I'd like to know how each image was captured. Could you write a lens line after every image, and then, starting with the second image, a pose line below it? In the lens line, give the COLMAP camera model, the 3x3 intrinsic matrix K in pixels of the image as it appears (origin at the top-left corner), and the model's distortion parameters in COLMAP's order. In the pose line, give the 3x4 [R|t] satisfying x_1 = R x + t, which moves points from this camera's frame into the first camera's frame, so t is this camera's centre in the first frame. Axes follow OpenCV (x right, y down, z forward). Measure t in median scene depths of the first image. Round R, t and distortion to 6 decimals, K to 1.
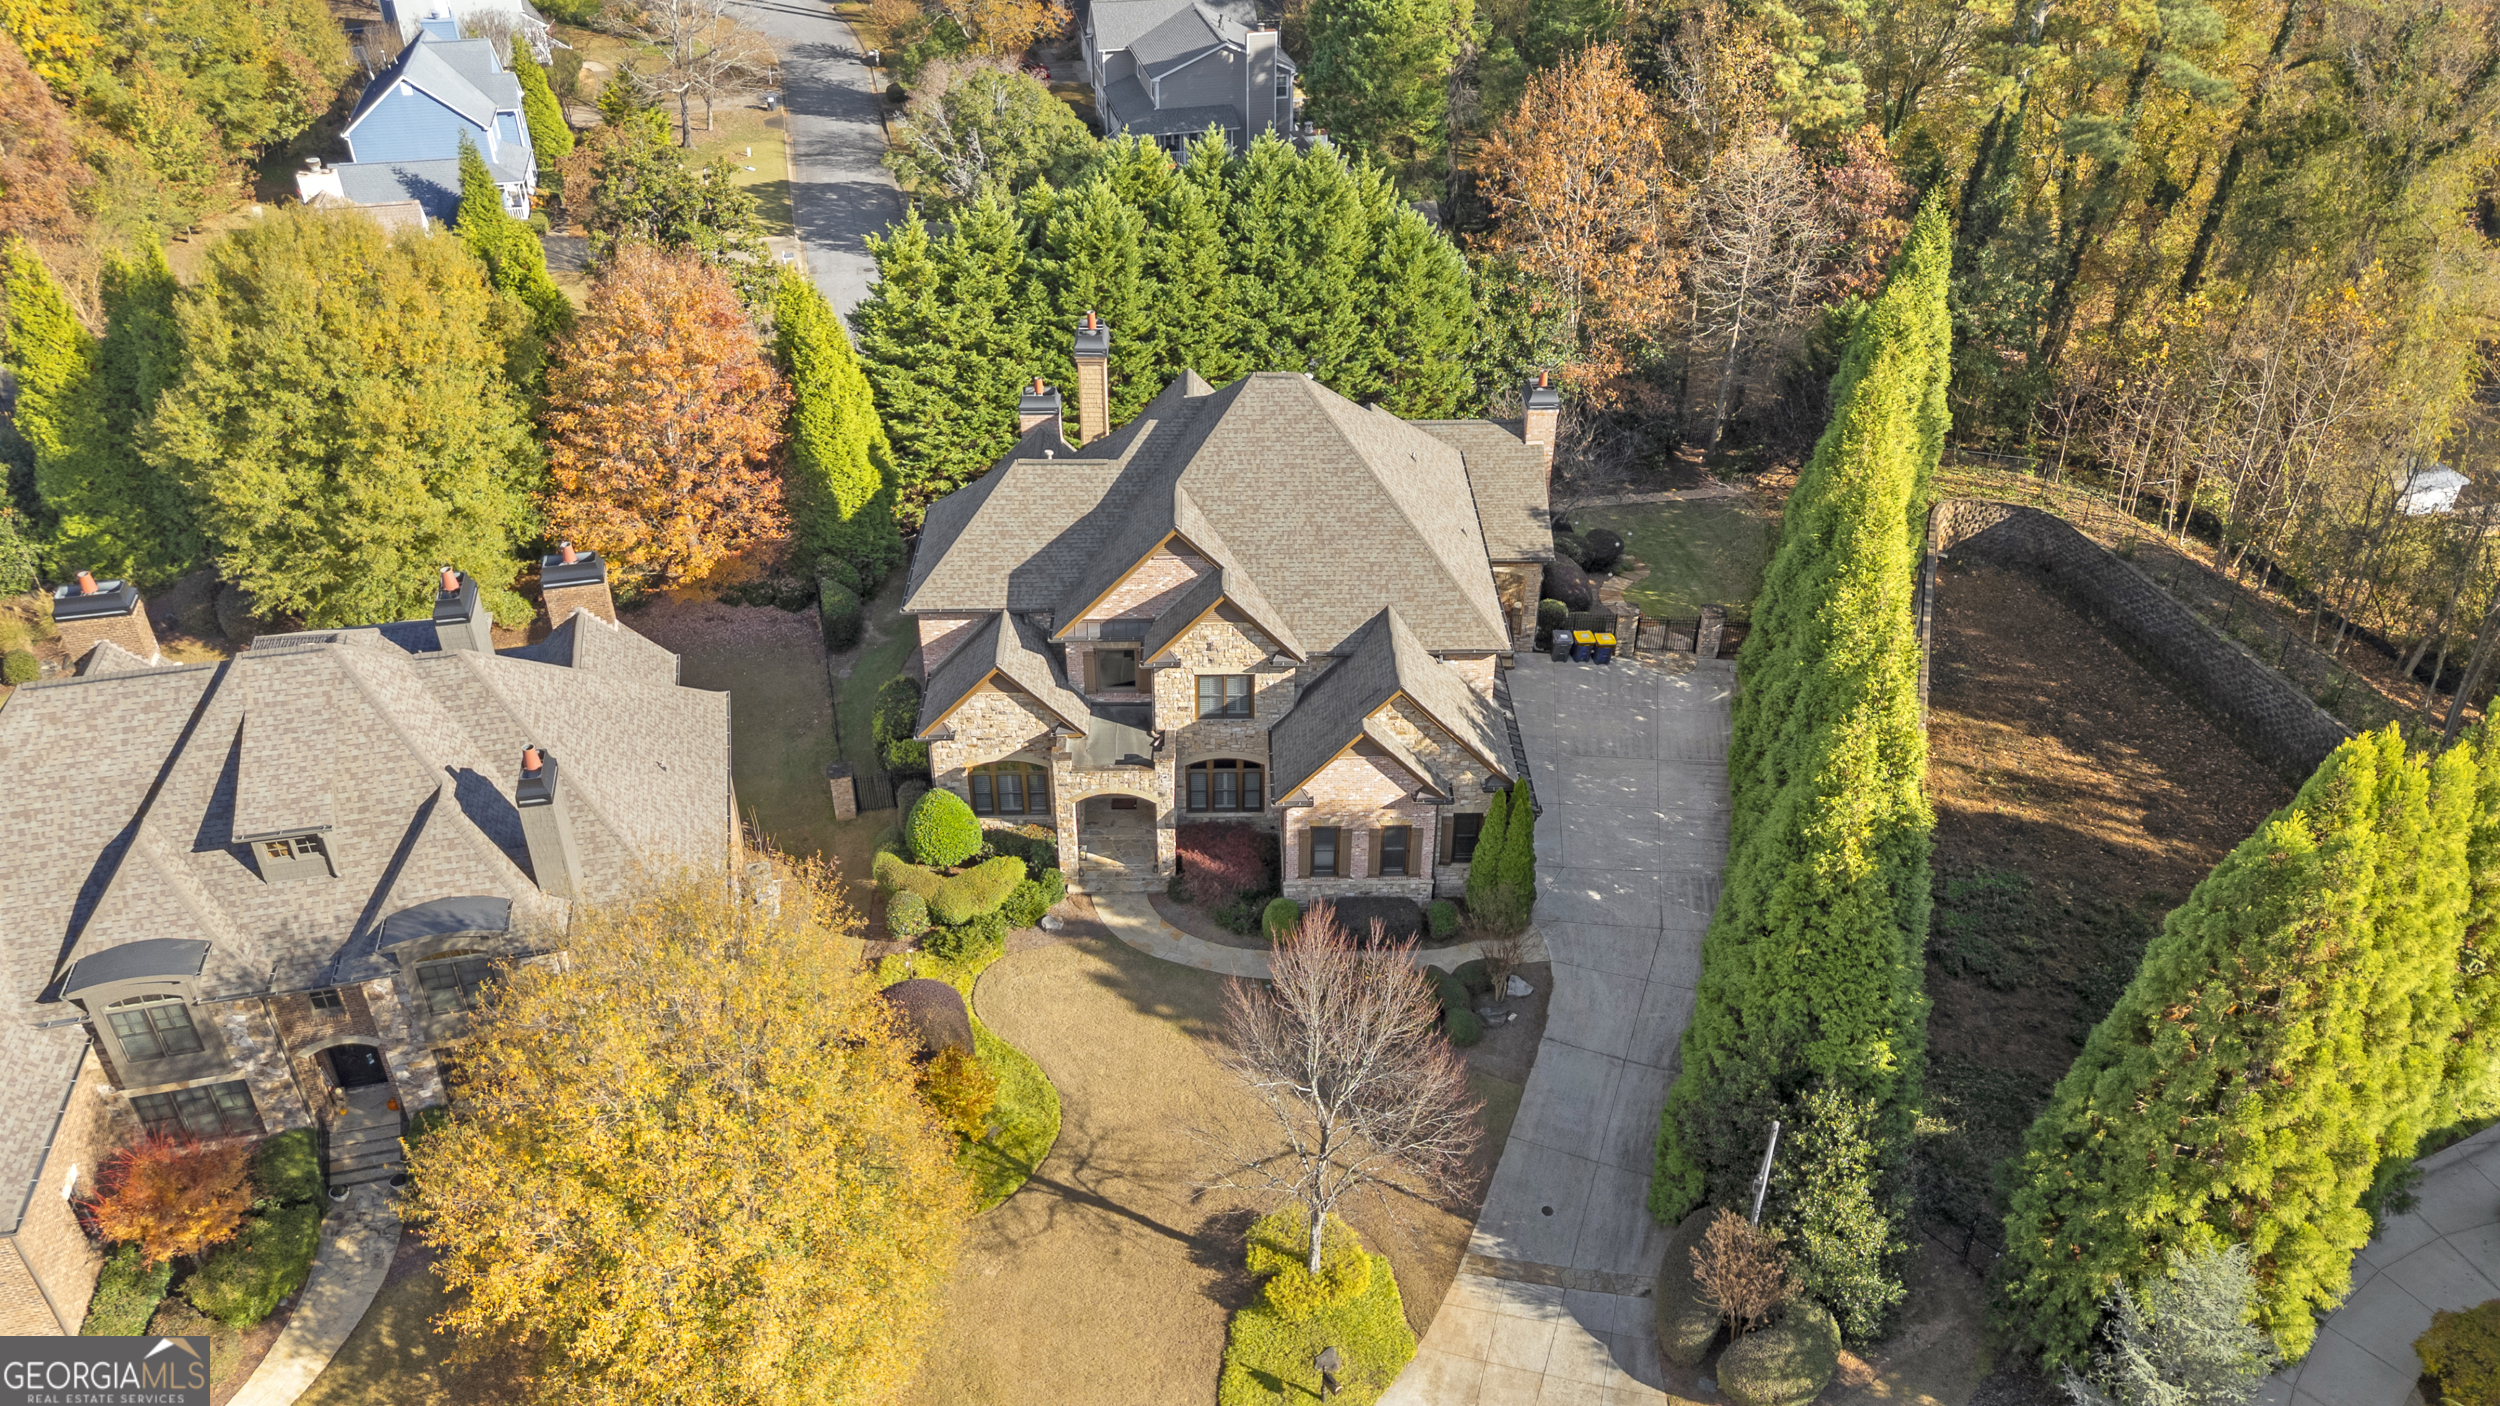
lens RADIAL K [[1816.2, 0, 1248.7], [0, 1816.2, 714.9], [0, 0, 1]] dist [0.047984, -0.048678]
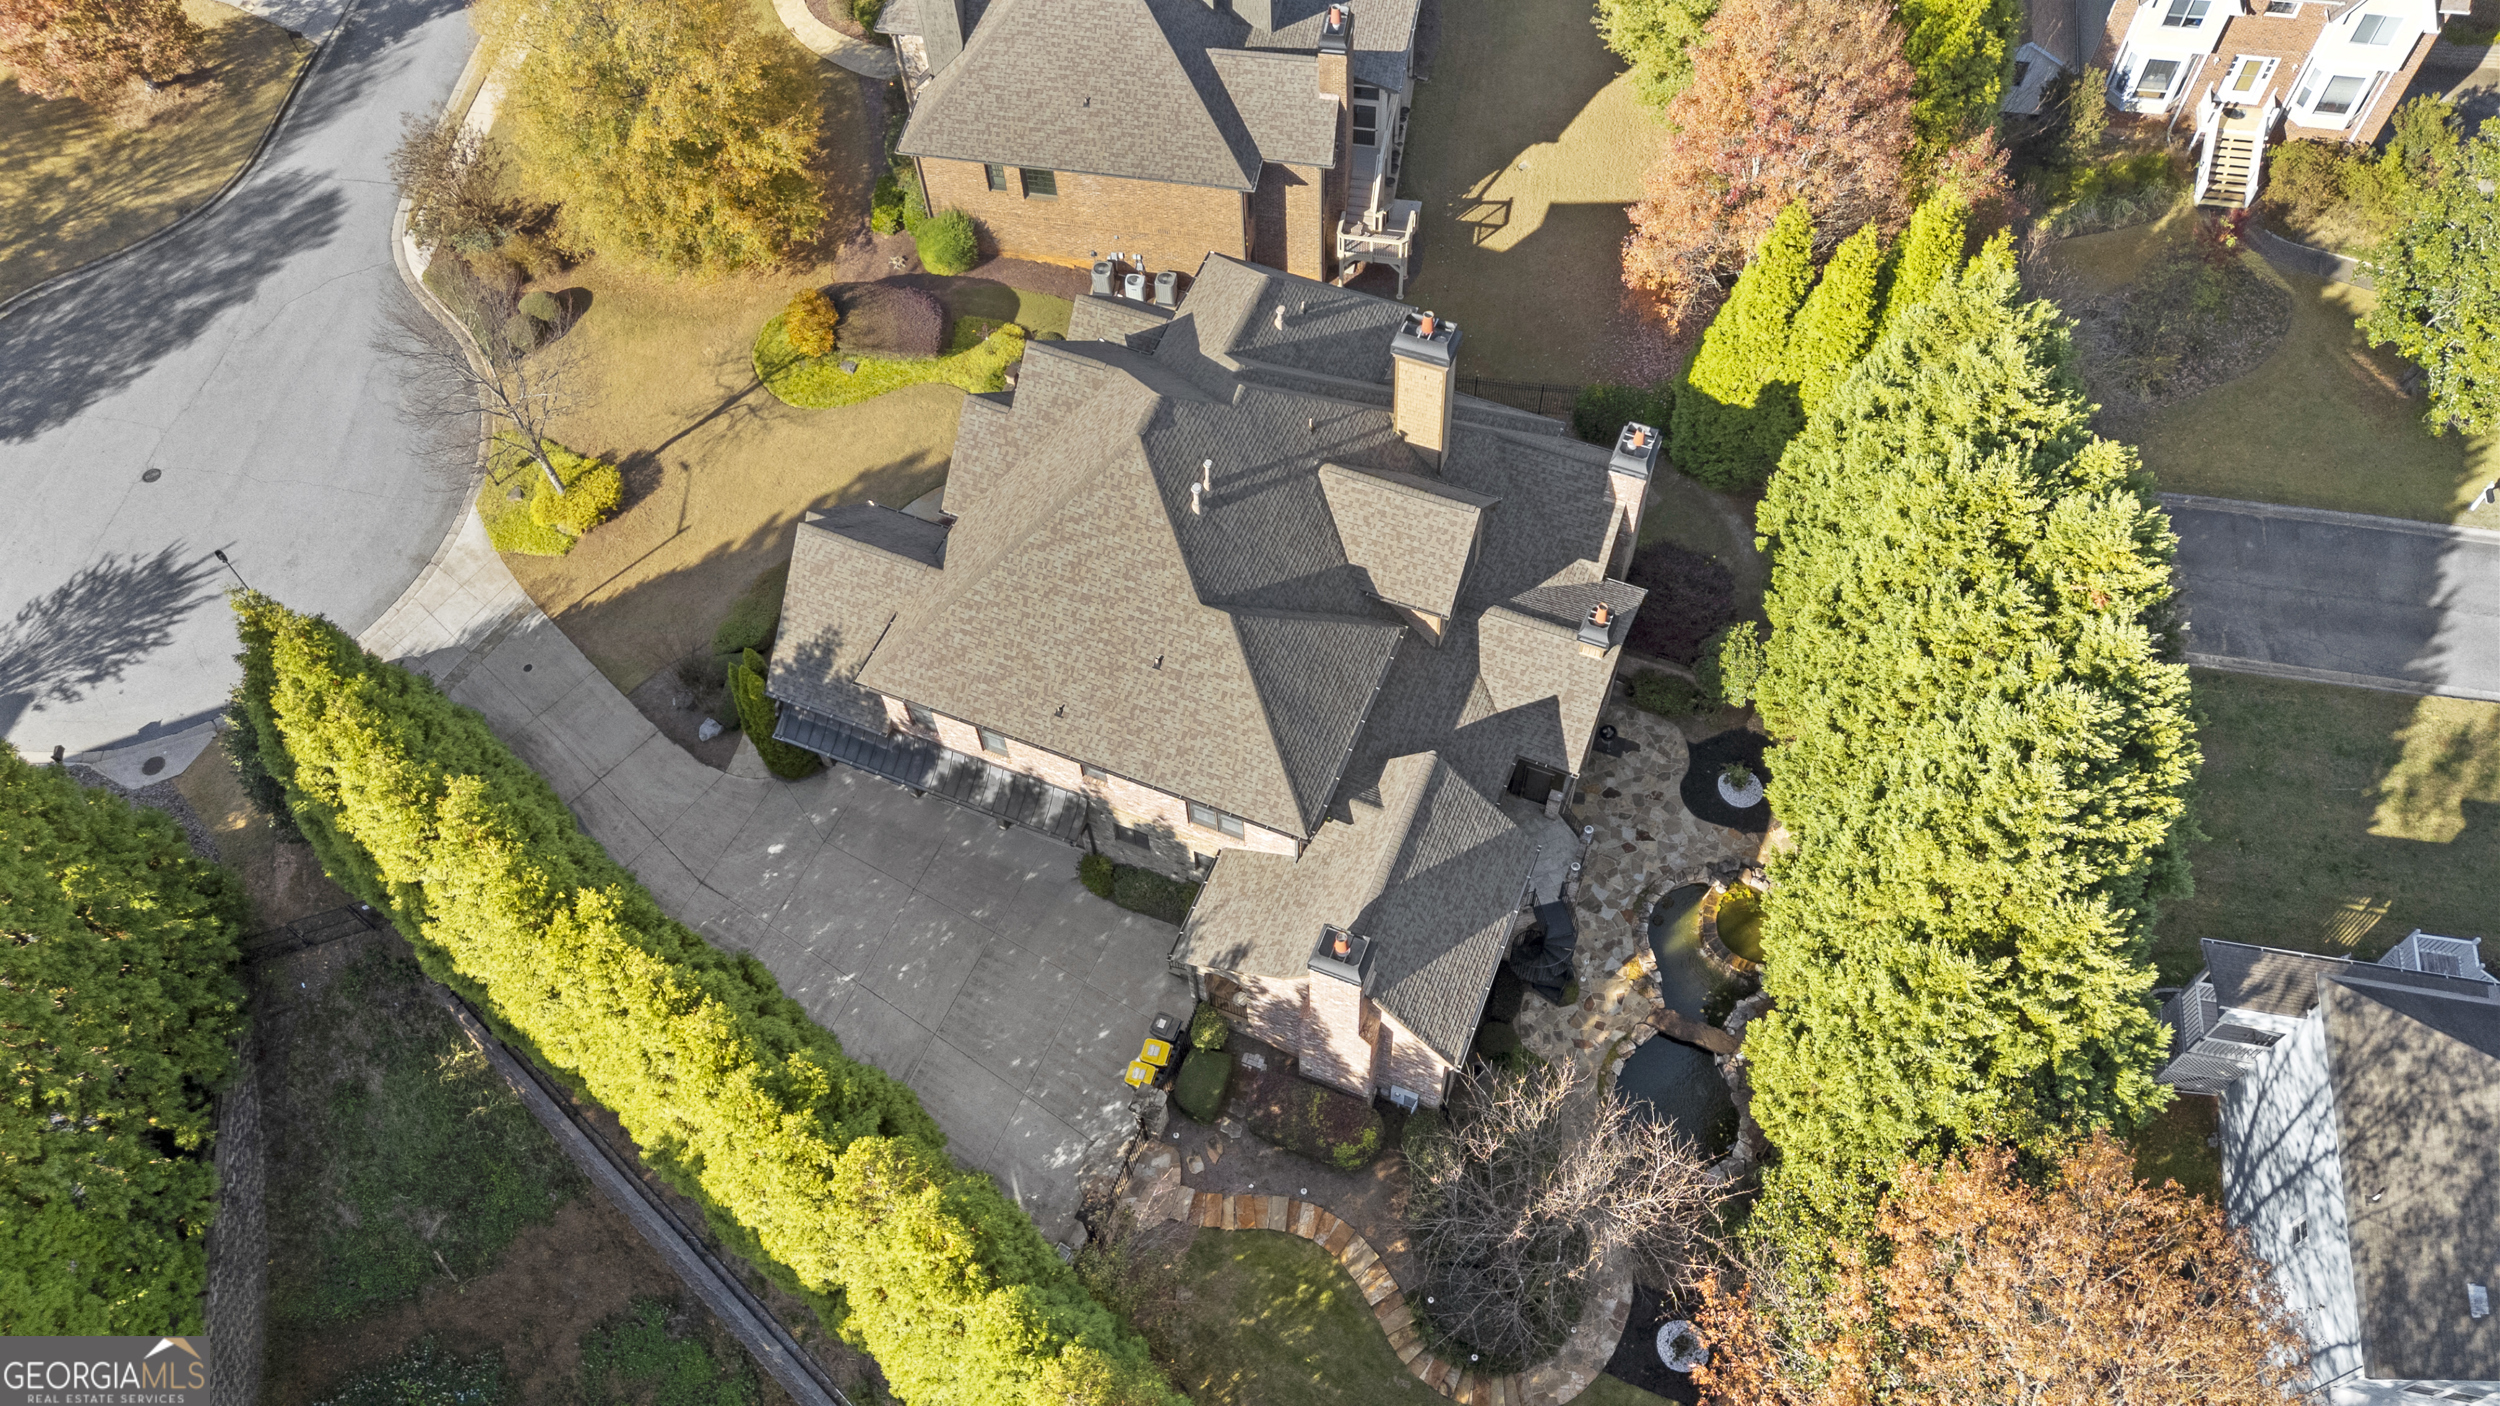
lens RADIAL K [[1816.2, 0, 1248.7], [0, 1816.2, 714.9], [0, 0, 1]] dist [0.047984, -0.048678]
pose [[-0.400129, 0.788292, -0.467432, 0.494480], [-0.480814, 0.253643, 0.839335, -0.873178], [0.780202, 0.560590, 0.277532, 0.893962]]
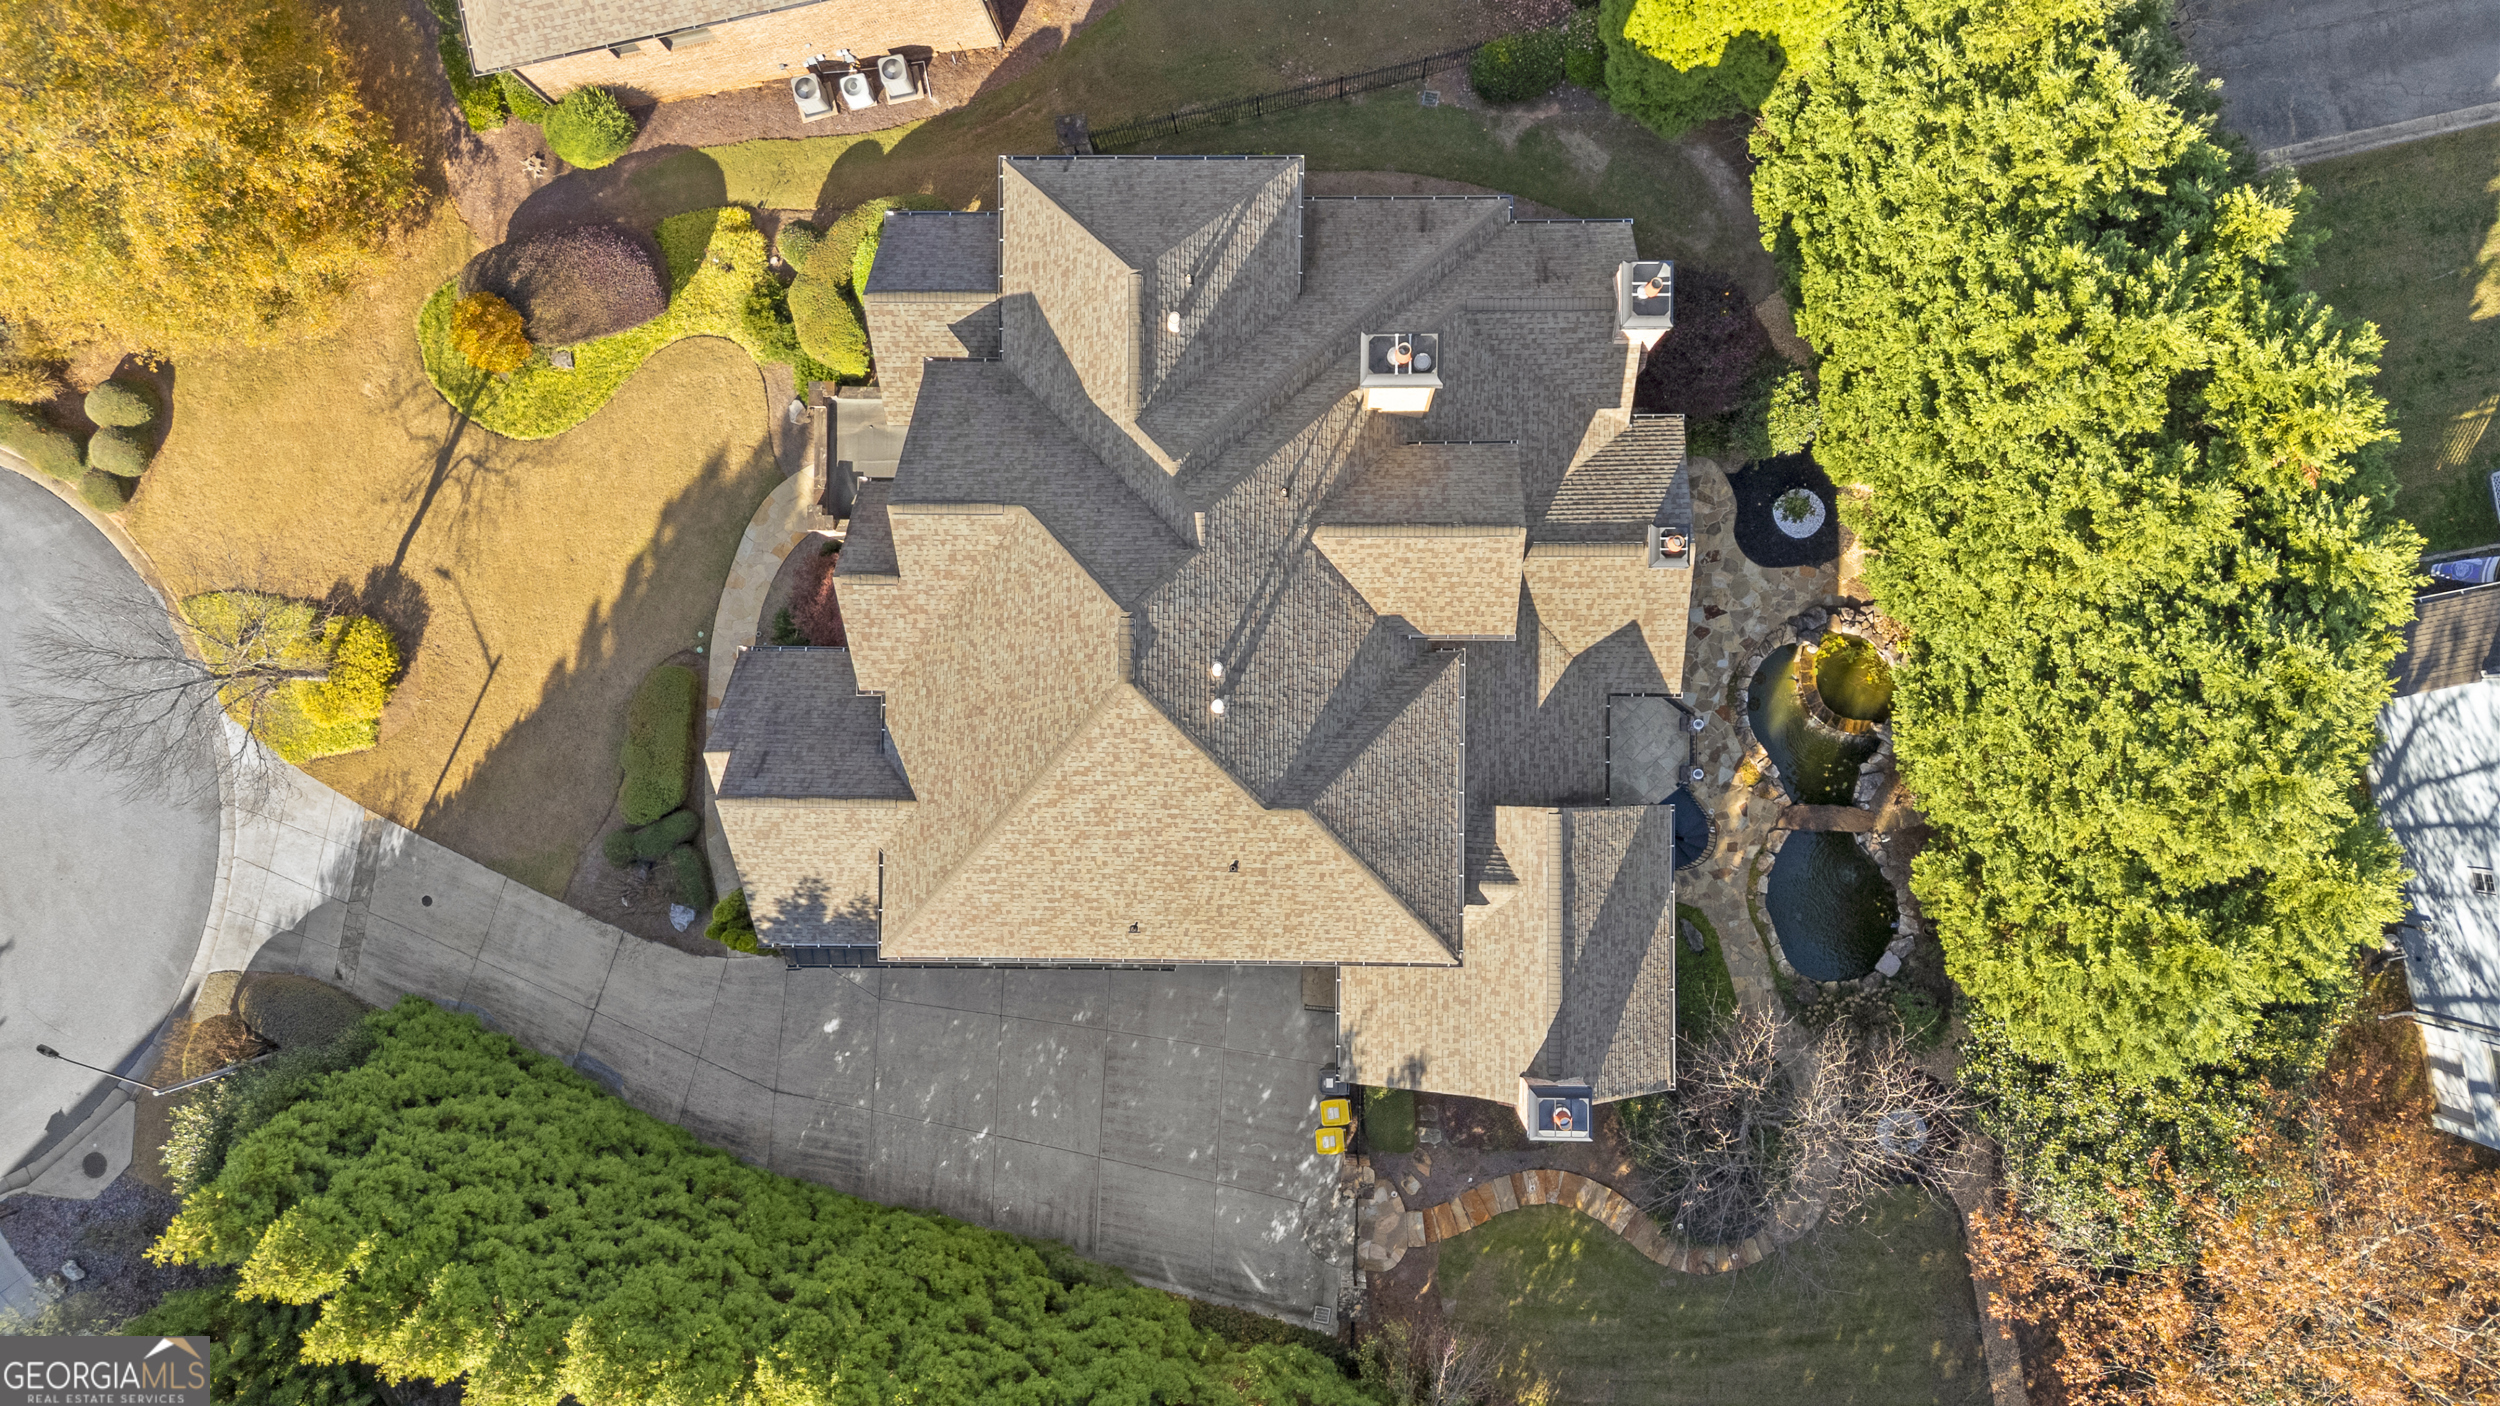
lens RADIAL K [[1816.2, 0, 1248.7], [0, 1816.2, 714.9], [0, 0, 1]] dist [0.047984, -0.048678]
pose [[-0.025149, 0.999630, -0.010381, 0.045306], [-0.527229, -0.004440, 0.849711, -0.756147], [0.849351, 0.026842, 0.527146, 0.711040]]
